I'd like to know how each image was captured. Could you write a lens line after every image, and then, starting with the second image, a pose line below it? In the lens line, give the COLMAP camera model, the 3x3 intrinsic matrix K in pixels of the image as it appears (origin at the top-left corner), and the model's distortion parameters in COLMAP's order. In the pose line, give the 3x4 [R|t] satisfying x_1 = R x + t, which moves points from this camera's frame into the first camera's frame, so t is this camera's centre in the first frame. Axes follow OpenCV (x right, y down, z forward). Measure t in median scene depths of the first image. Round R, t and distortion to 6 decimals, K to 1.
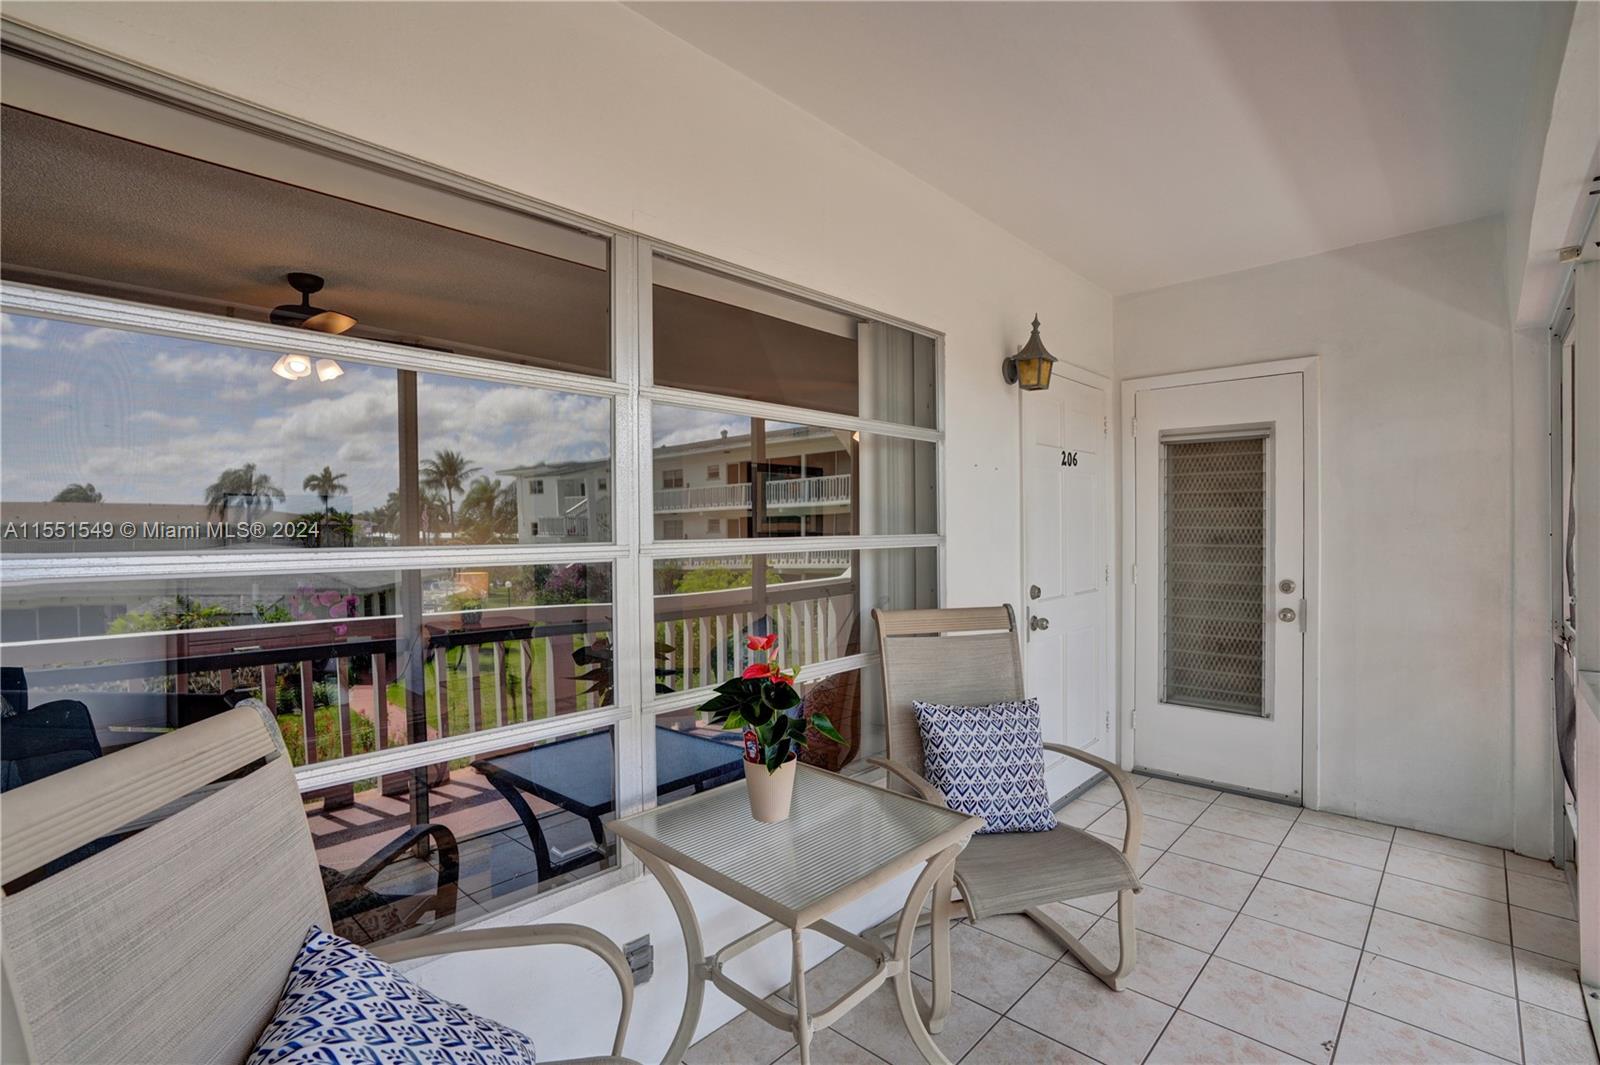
lens RADIAL K [[750.7, 0, 805.0], [0, 750.7, 527.0], [0, 0, 1]] dist [-0.063198, 0.034530]
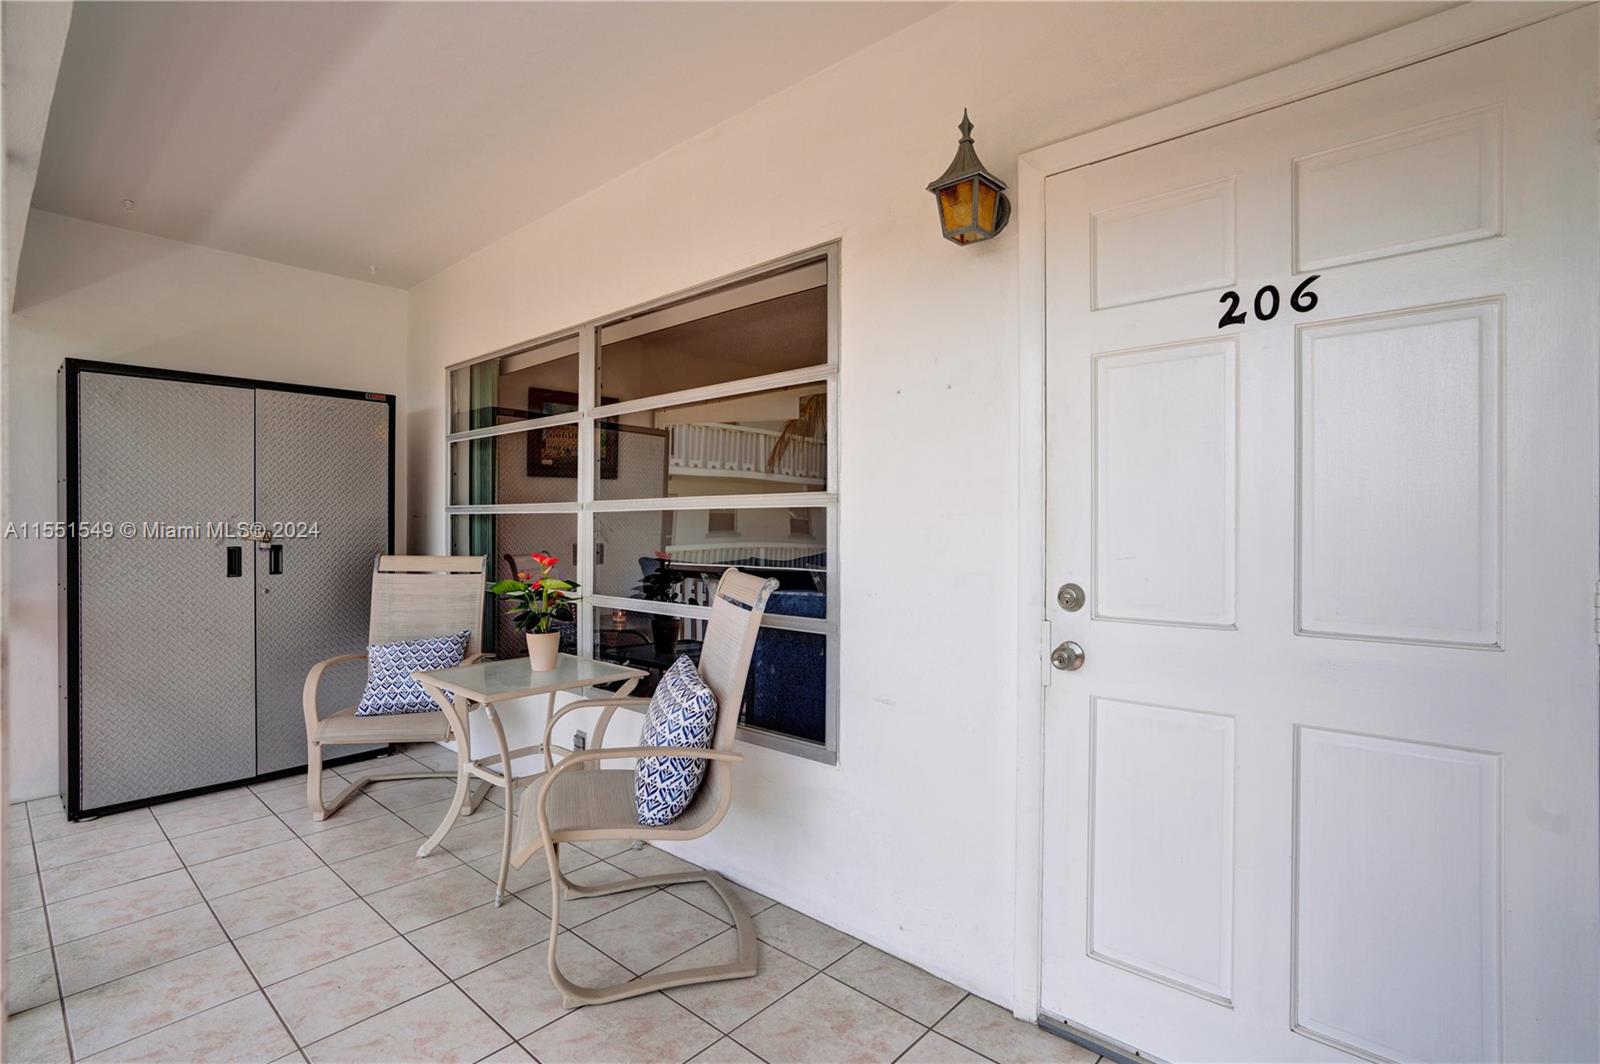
lens RADIAL K [[750.7, 0, 805.0], [0, 750.7, 526.5], [0, 0, 1]] dist [-0.063198, 0.034530]
pose [[0.021699, 0.009981, -0.999715, 0.979950], [-0.001764, 0.999949, 0.009945, 0.038438], [0.999763, 0.001548, 0.021715, 0.950408]]
